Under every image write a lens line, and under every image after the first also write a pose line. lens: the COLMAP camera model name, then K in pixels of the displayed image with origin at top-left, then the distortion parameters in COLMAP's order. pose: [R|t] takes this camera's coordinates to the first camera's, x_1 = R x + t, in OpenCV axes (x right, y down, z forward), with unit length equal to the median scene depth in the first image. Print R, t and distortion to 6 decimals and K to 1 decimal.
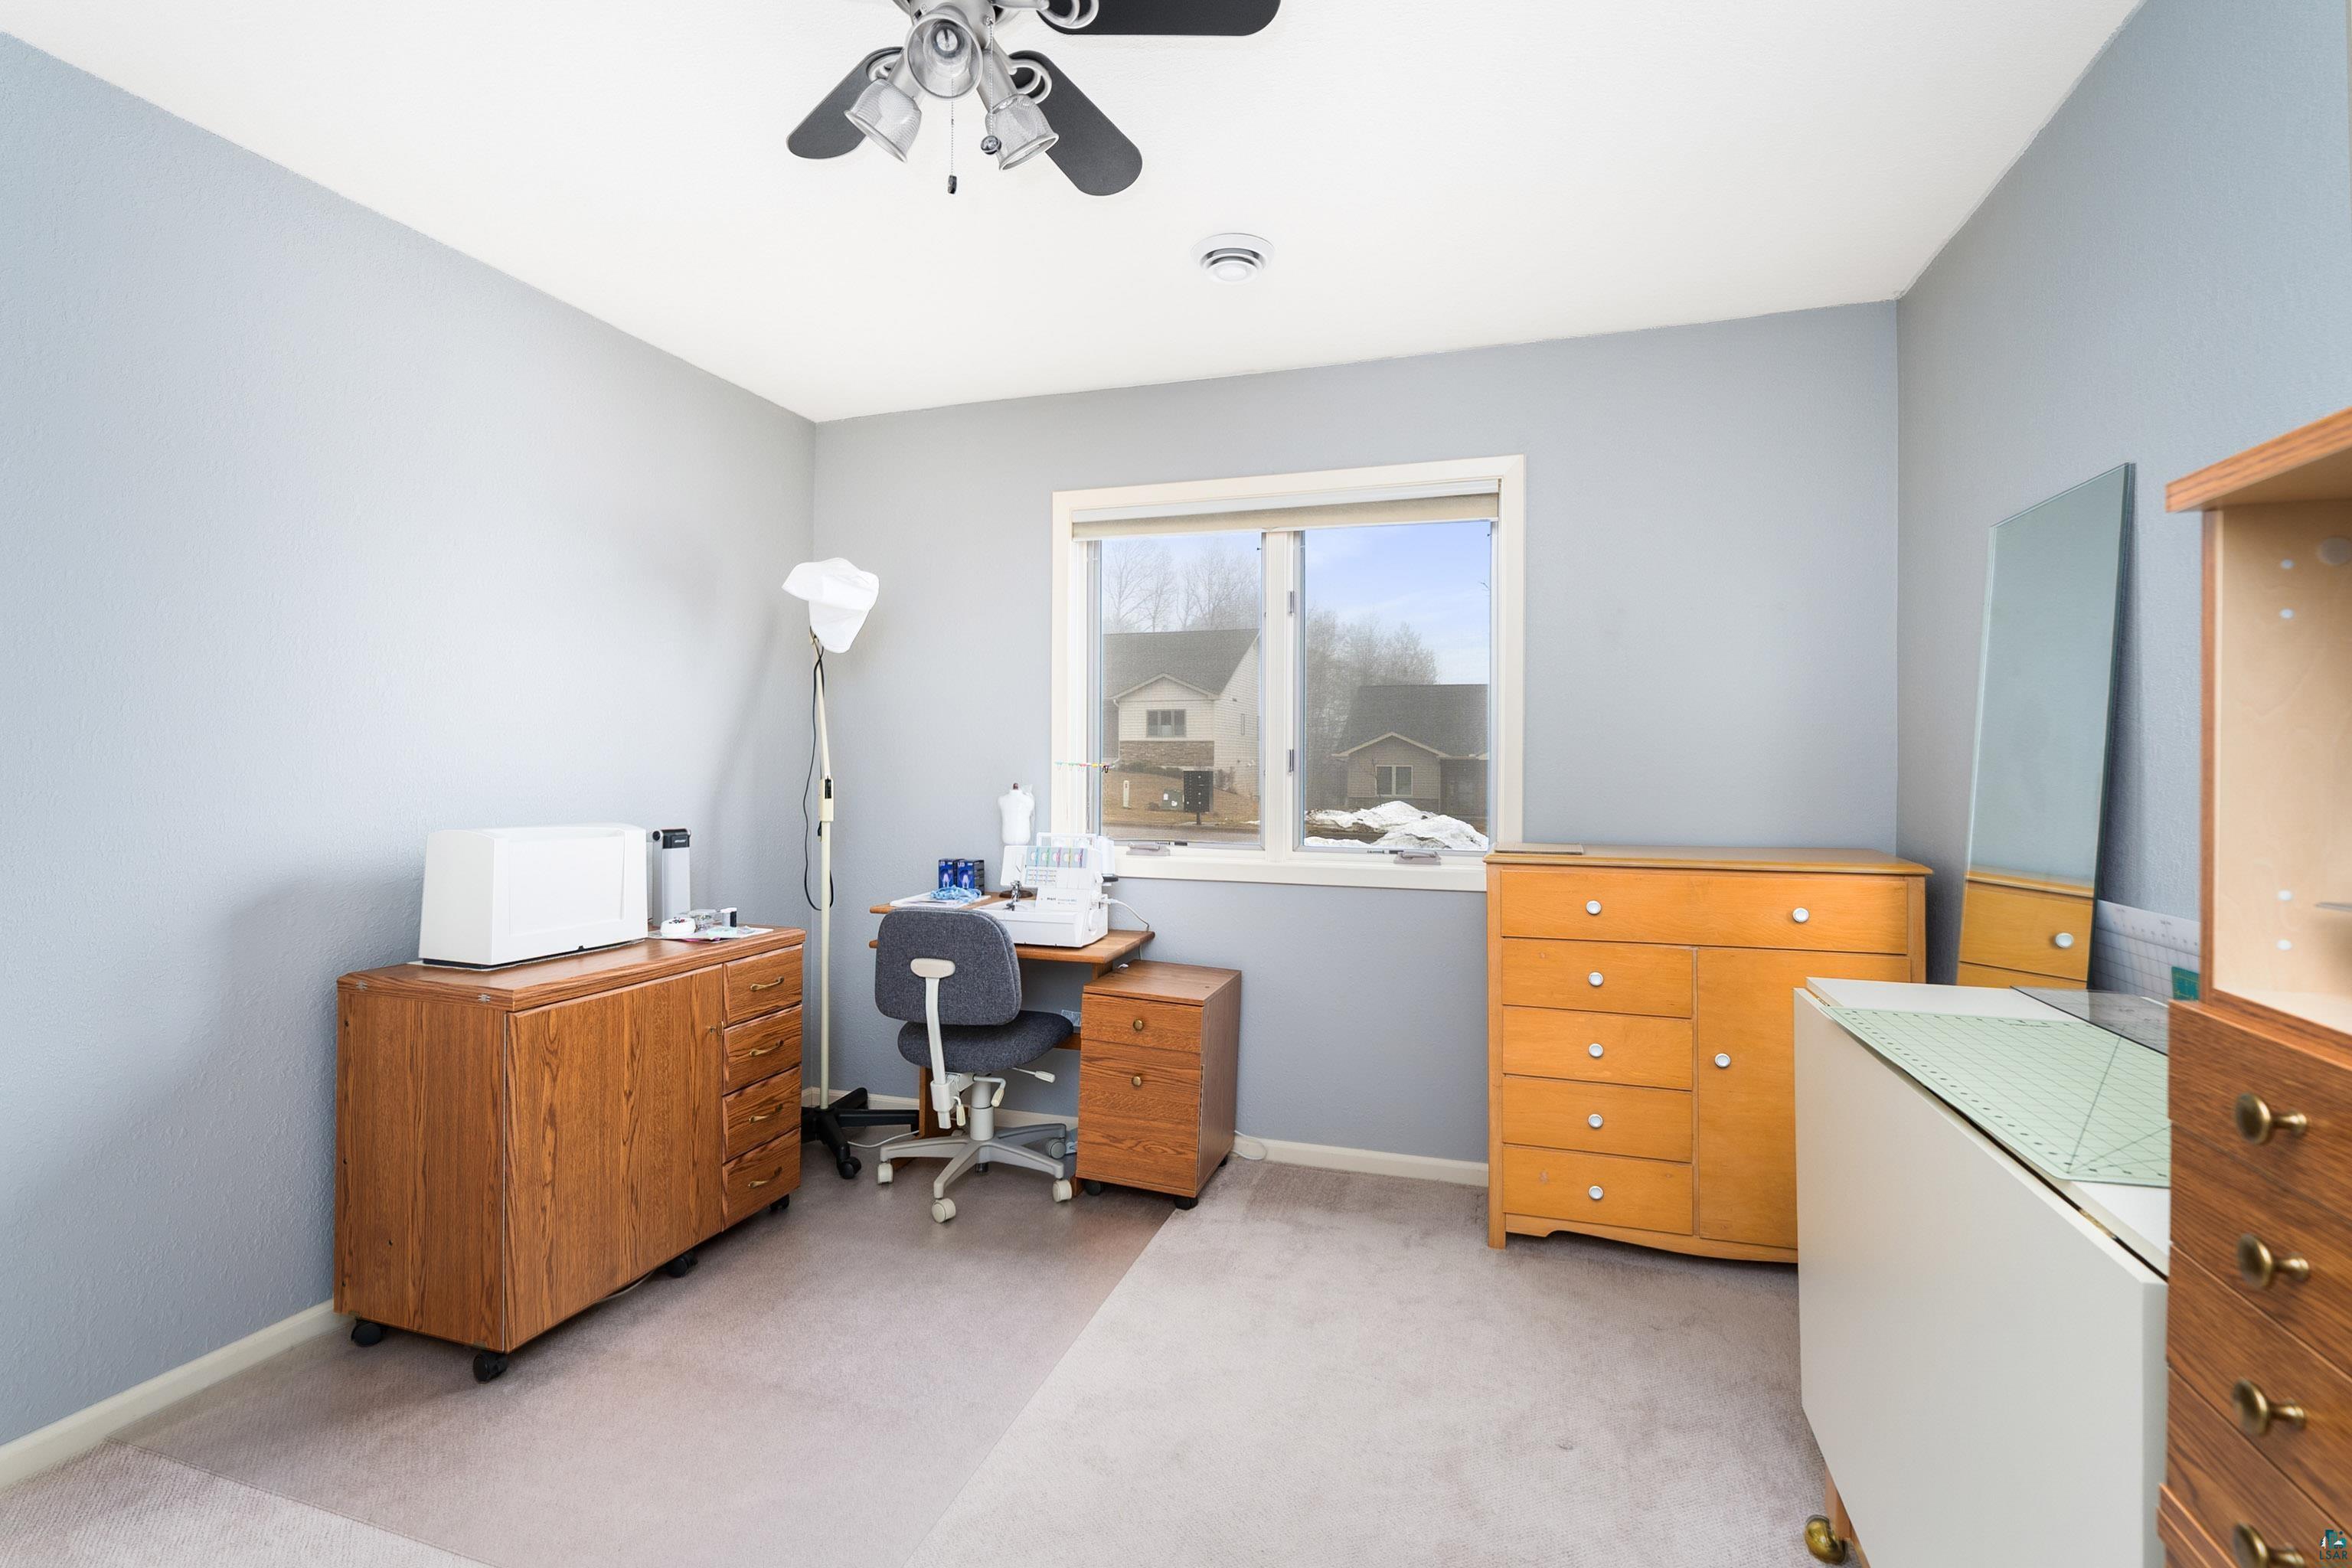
lens RADIAL K [[1078.2, 0, 1179.0], [0, 1078.2, 768.6], [0, 0, 1]] dist [-0.004419, 0.001207]
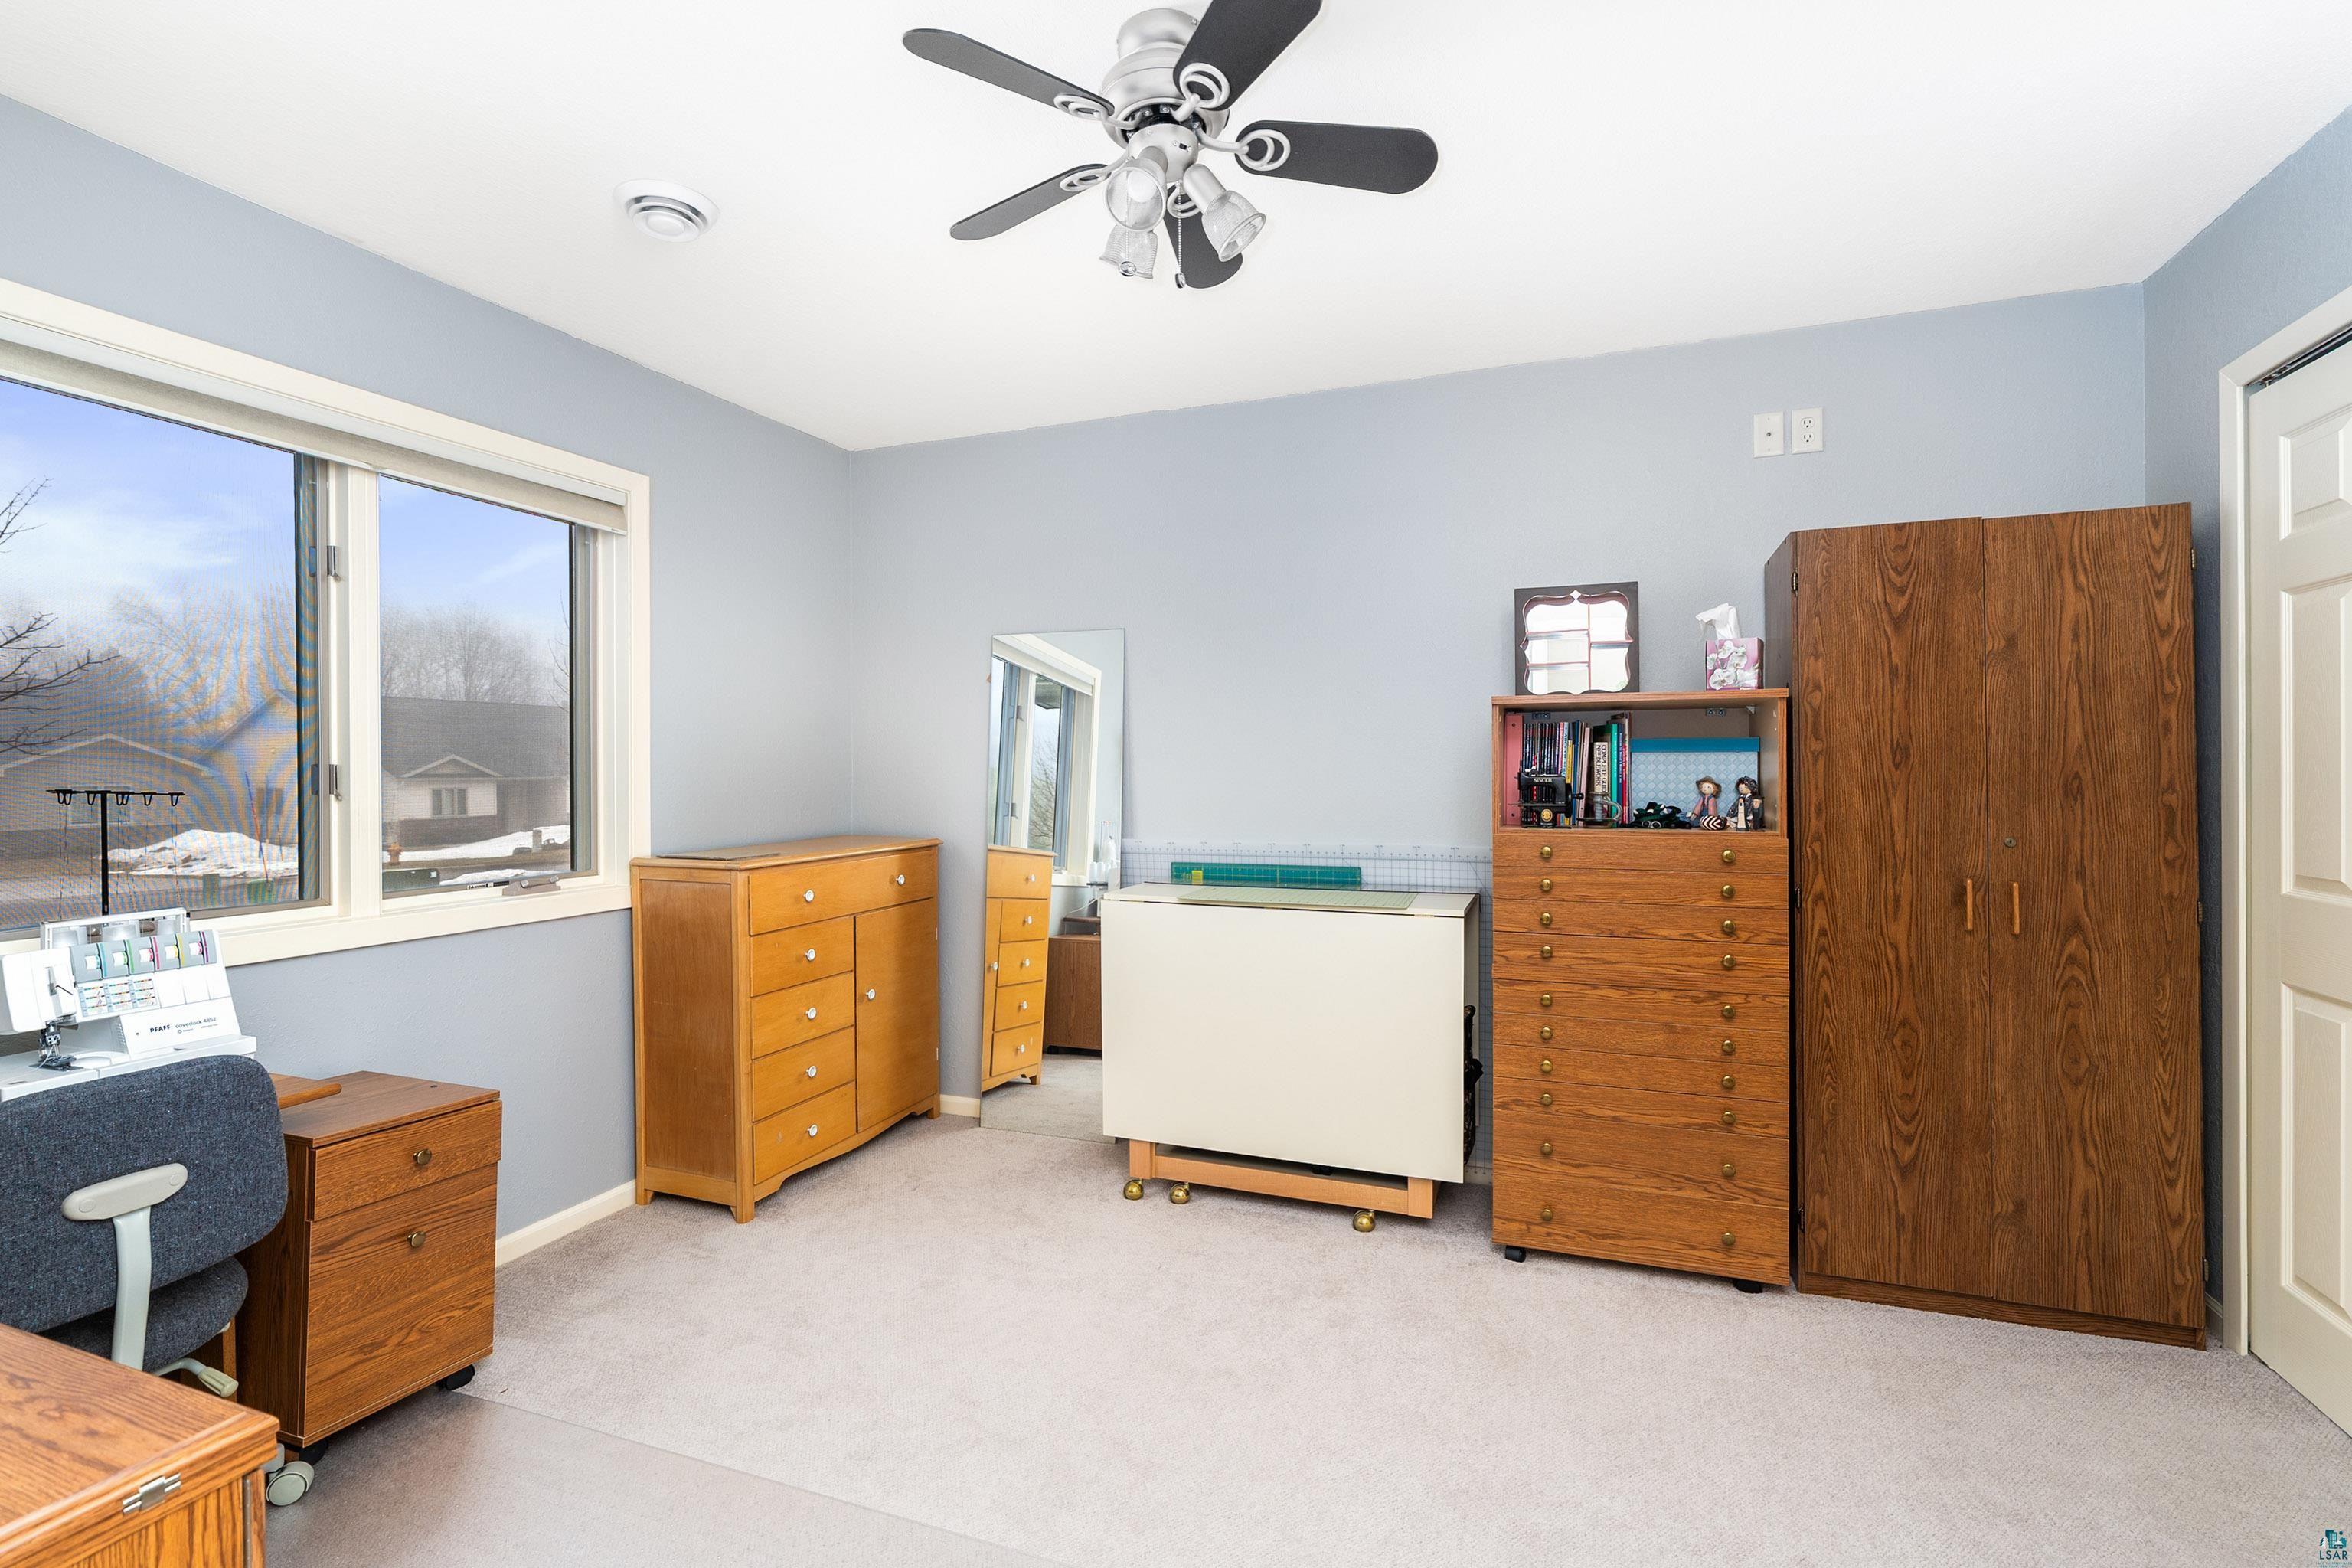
lens RADIAL K [[1078.2, 0, 1180.3], [0, 1078.2, 781.0], [0, 0, 1]] dist [-0.004419, 0.001207]
pose [[0.032541, -0.015608, 0.999349, -0.718343], [0.006087, 0.999863, 0.015417, -0.015674], [-0.999452, 0.005581, 0.032631, 0.481464]]
